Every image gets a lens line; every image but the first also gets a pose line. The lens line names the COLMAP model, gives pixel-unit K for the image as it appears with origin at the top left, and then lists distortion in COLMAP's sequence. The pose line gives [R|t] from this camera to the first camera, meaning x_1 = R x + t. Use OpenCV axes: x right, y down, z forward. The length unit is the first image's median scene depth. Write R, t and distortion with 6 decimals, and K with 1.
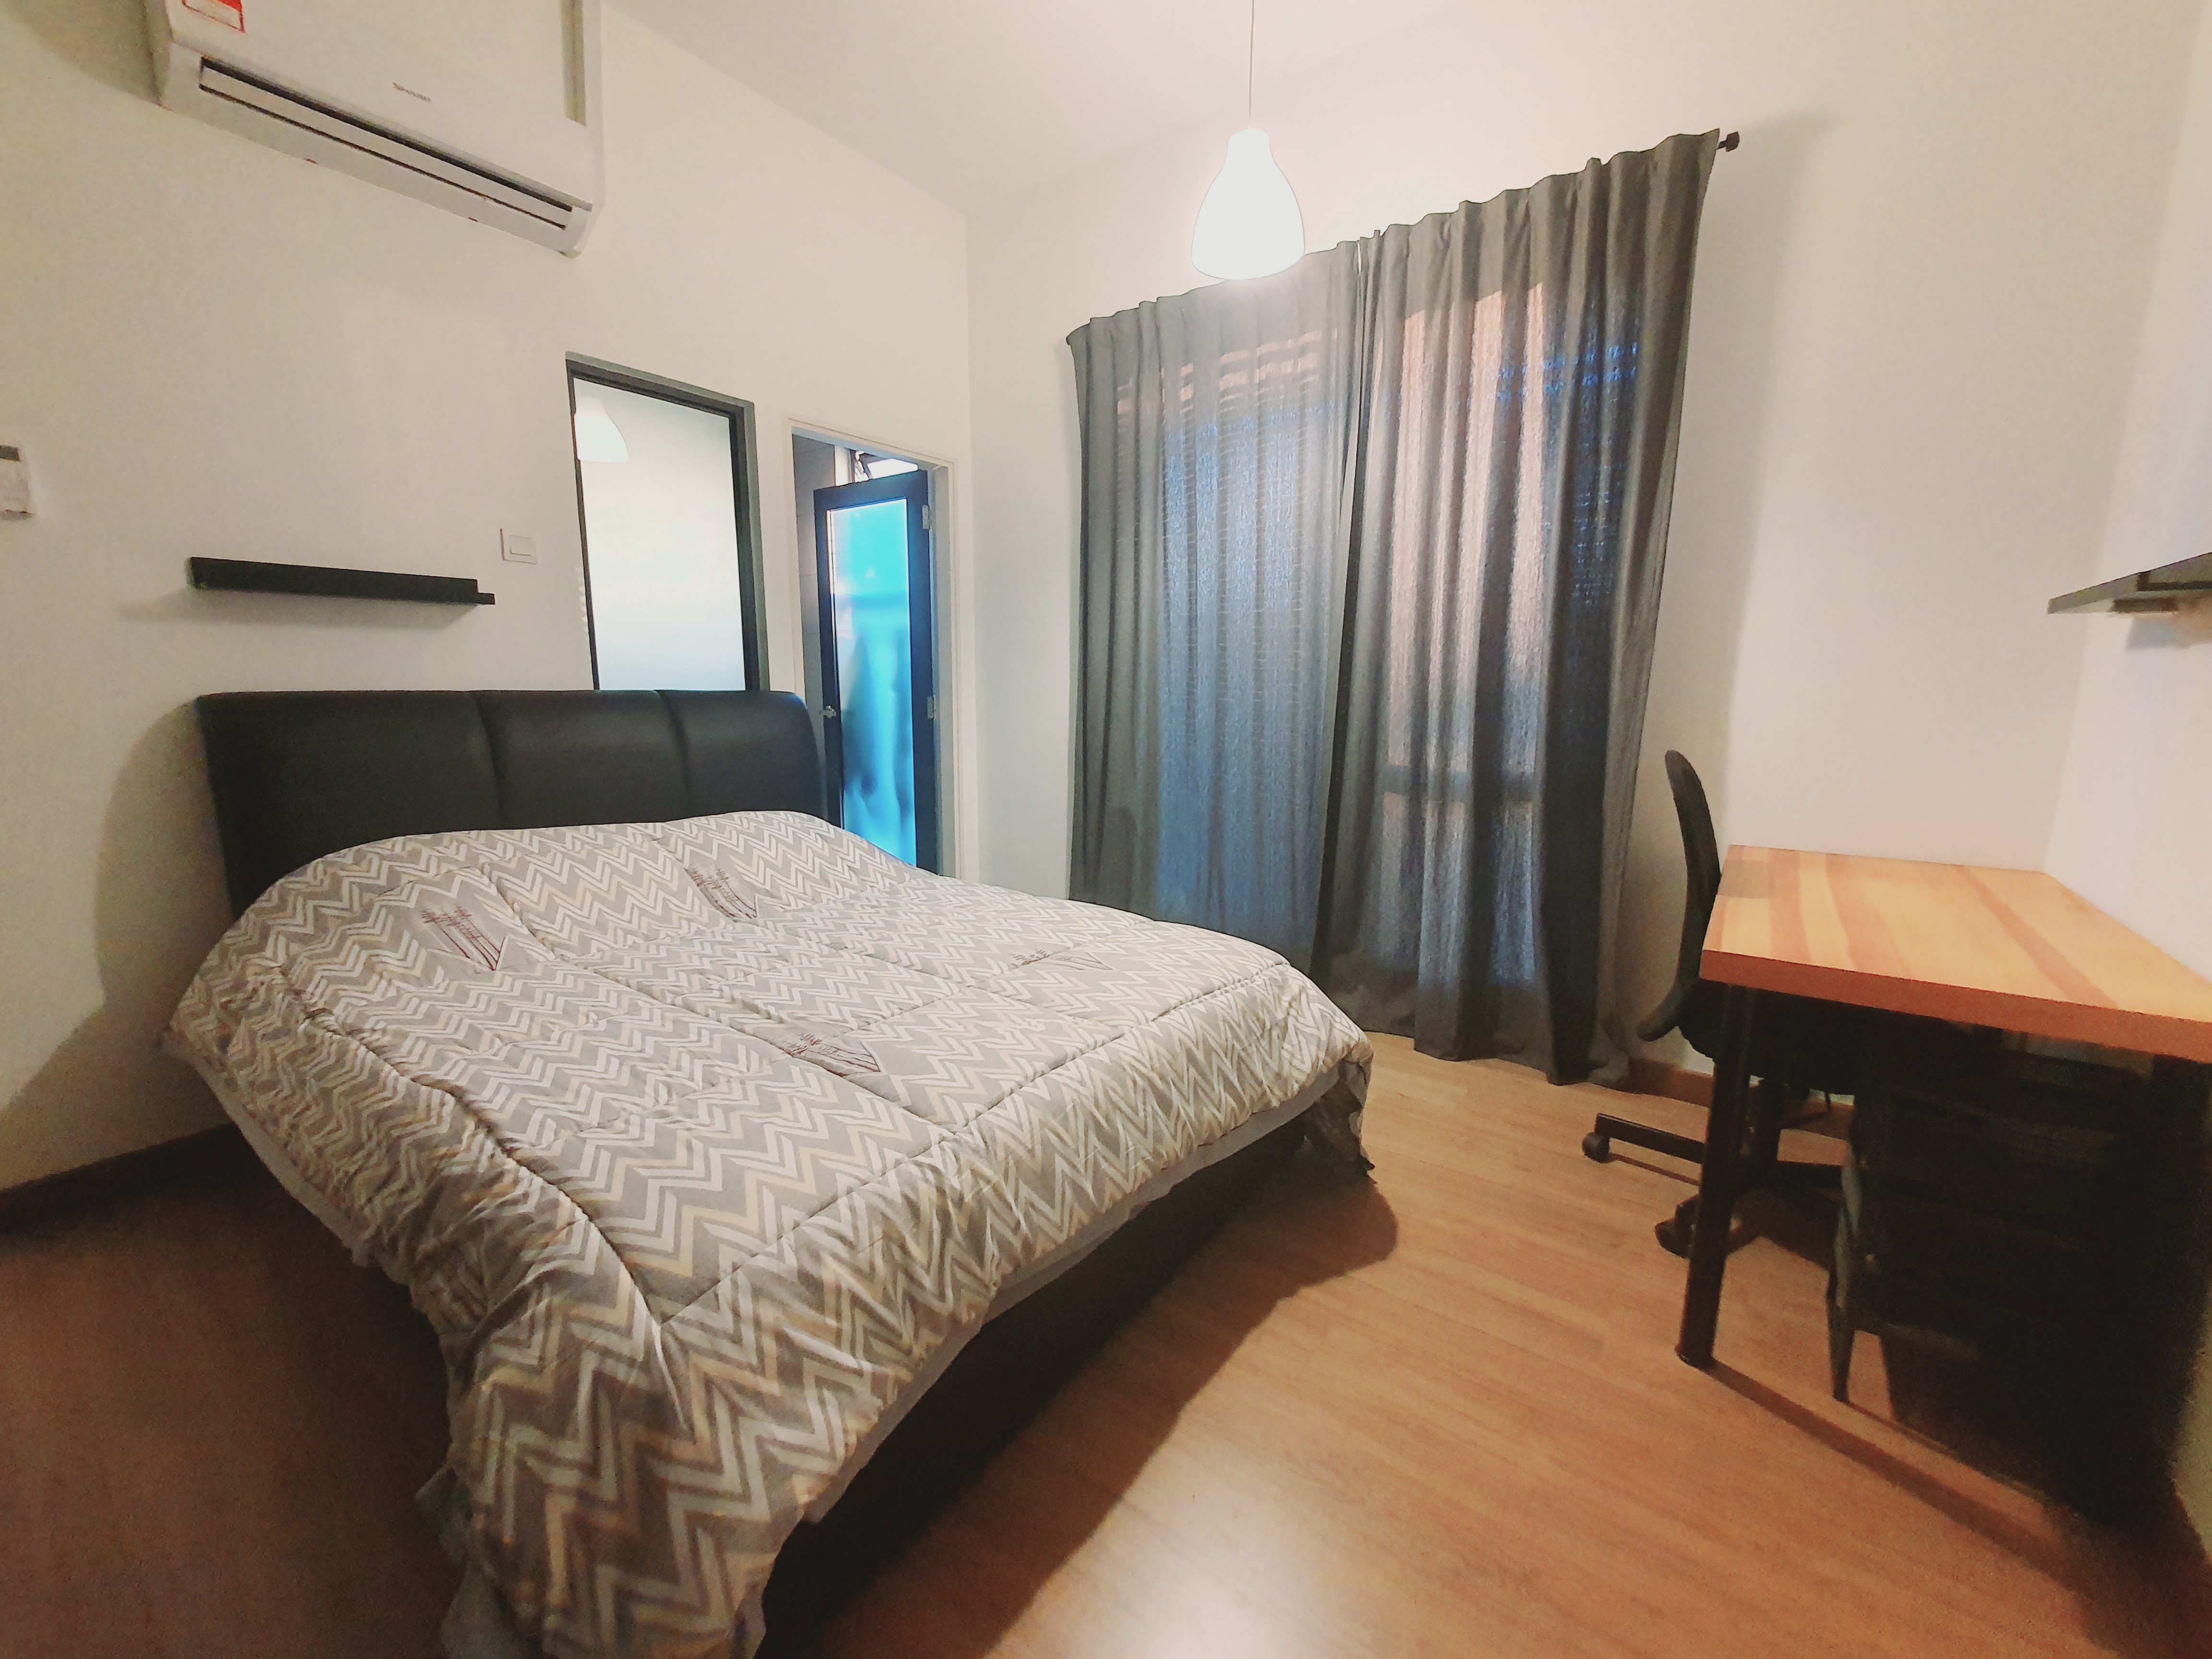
lens RADIAL K [[879.6, 0, 1102.8], [0, 879.6, 823.8], [0, 0, 1]] dist [-0.000529, -0.000957]
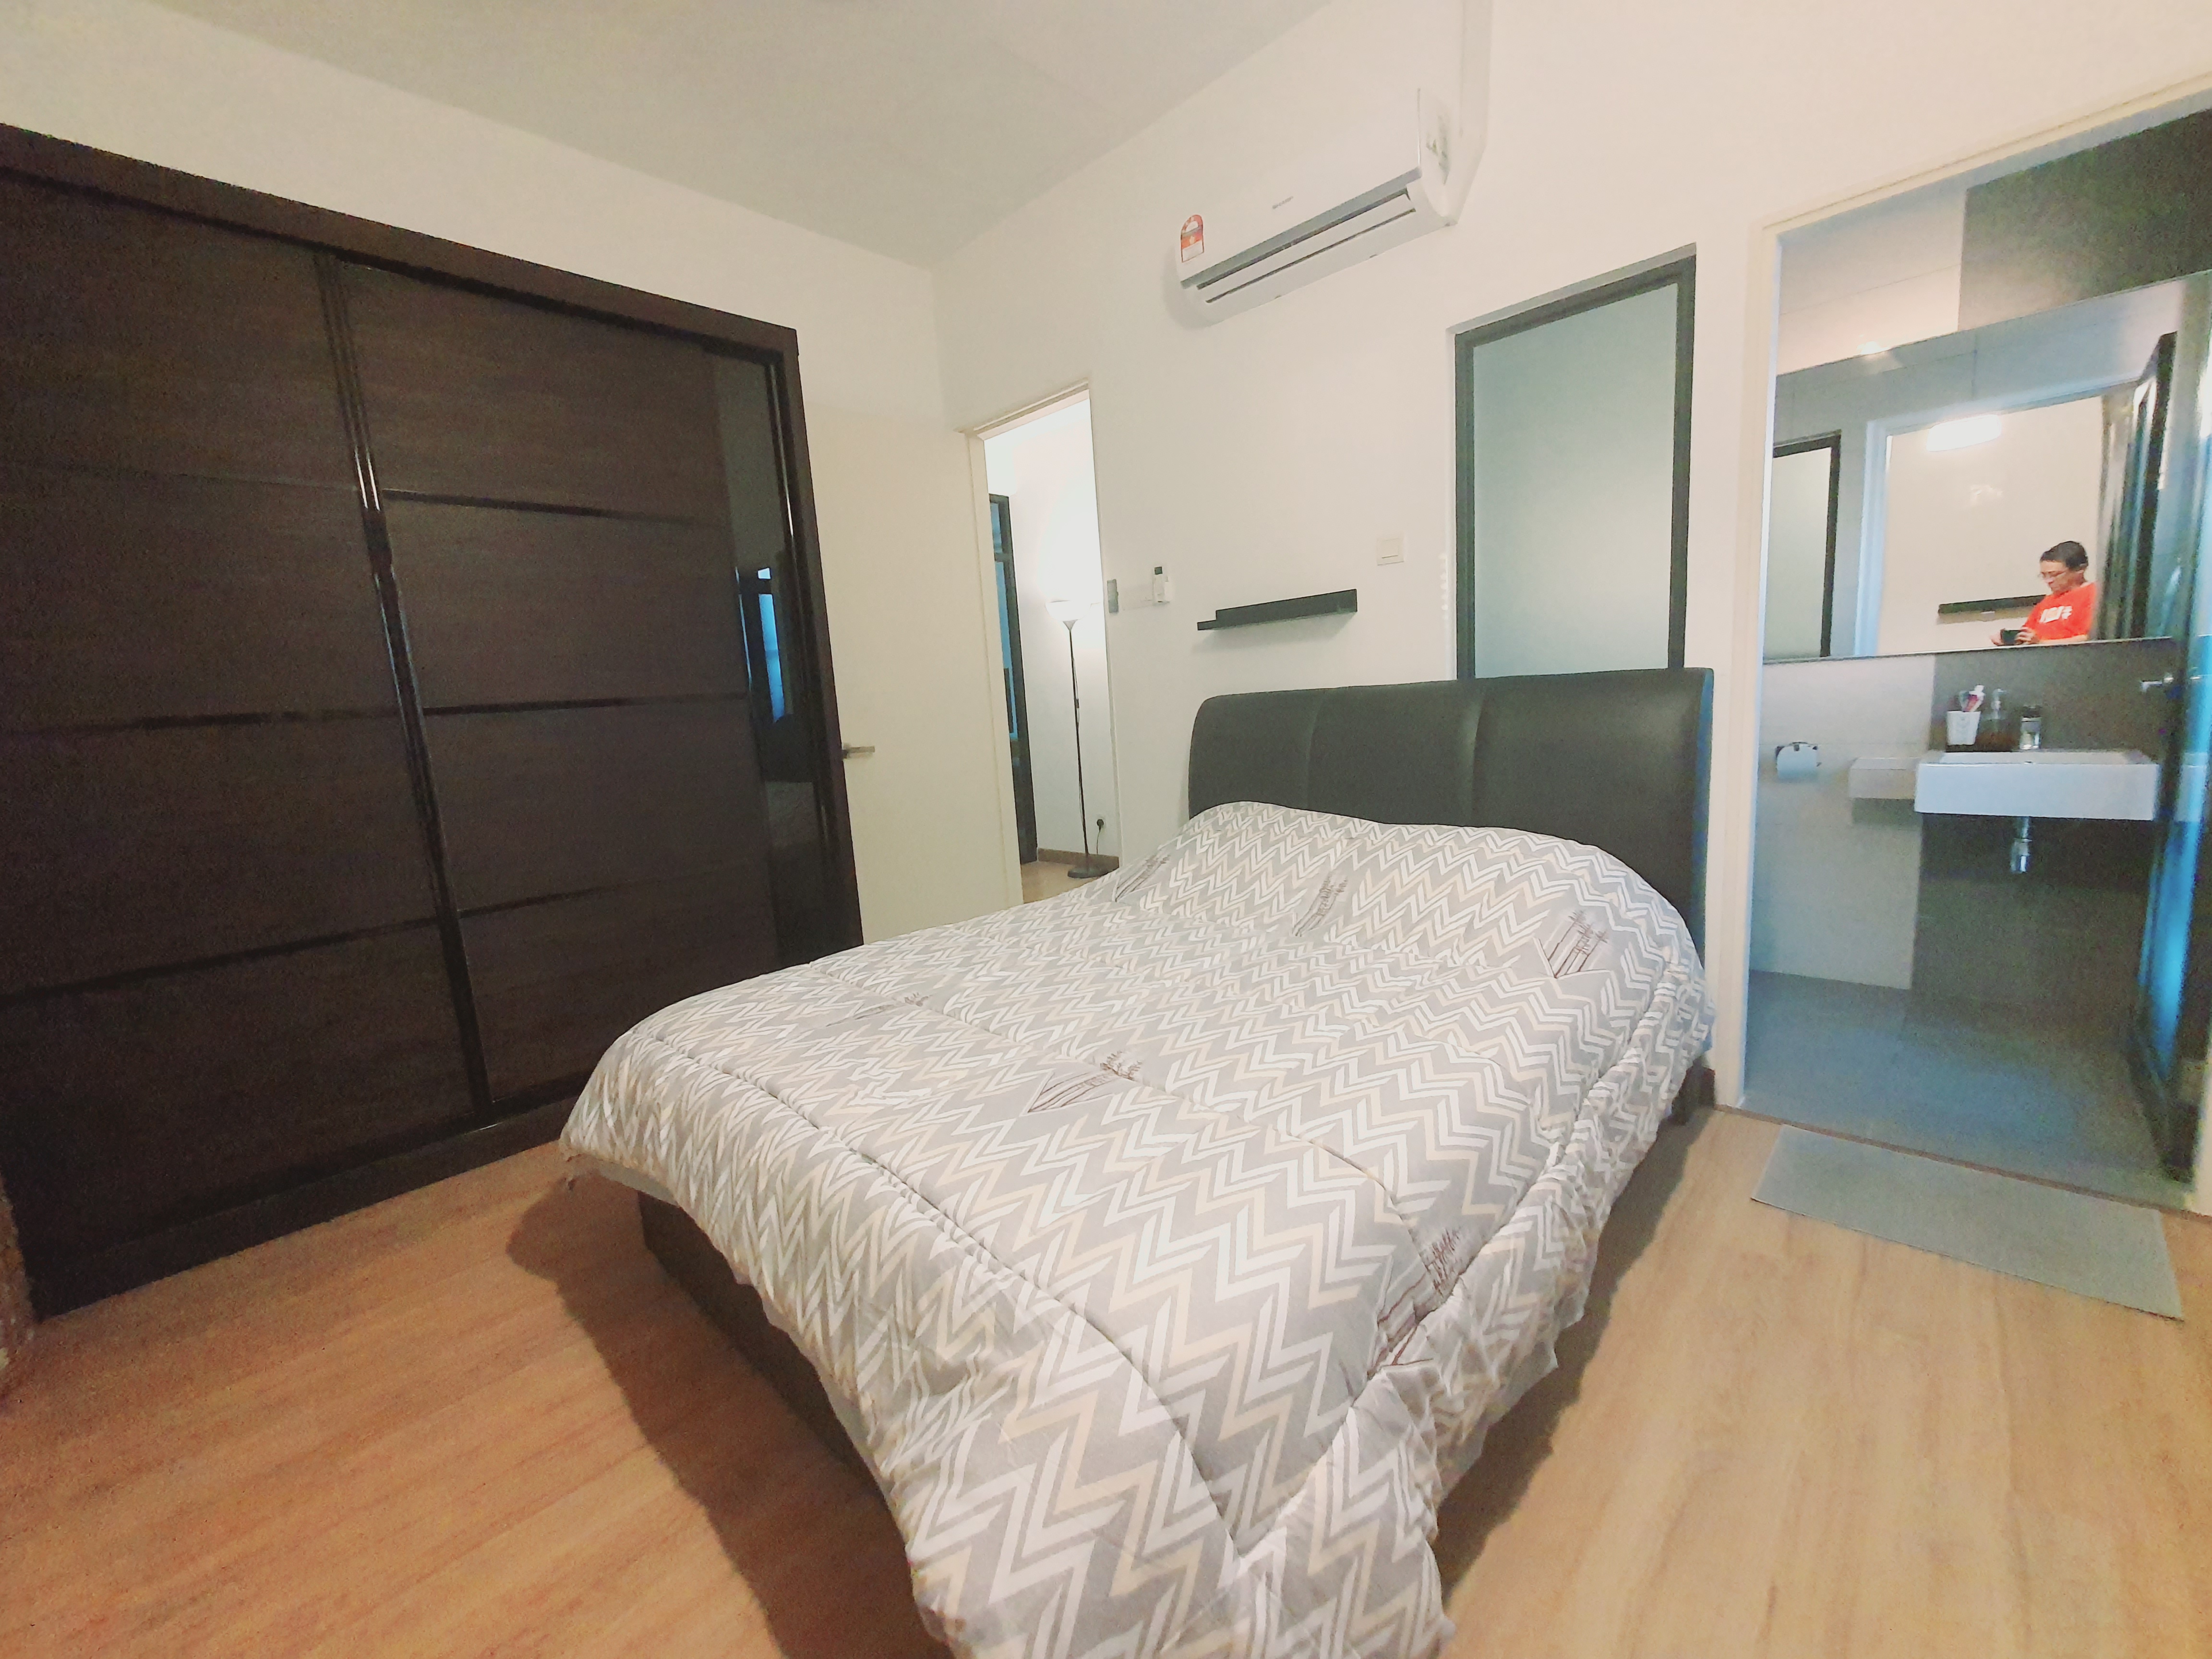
lens RADIAL K [[879.6, 0, 1102.6], [0, 879.6, 826.1], [0, 0, 1]] dist [-0.000529, -0.000957]
pose [[-0.127206, 0.152599, -0.980067, 0.634008], [-0.096807, 0.981467, 0.165382, -0.171943], [0.987141, 0.115915, -0.110076, 1.094031]]
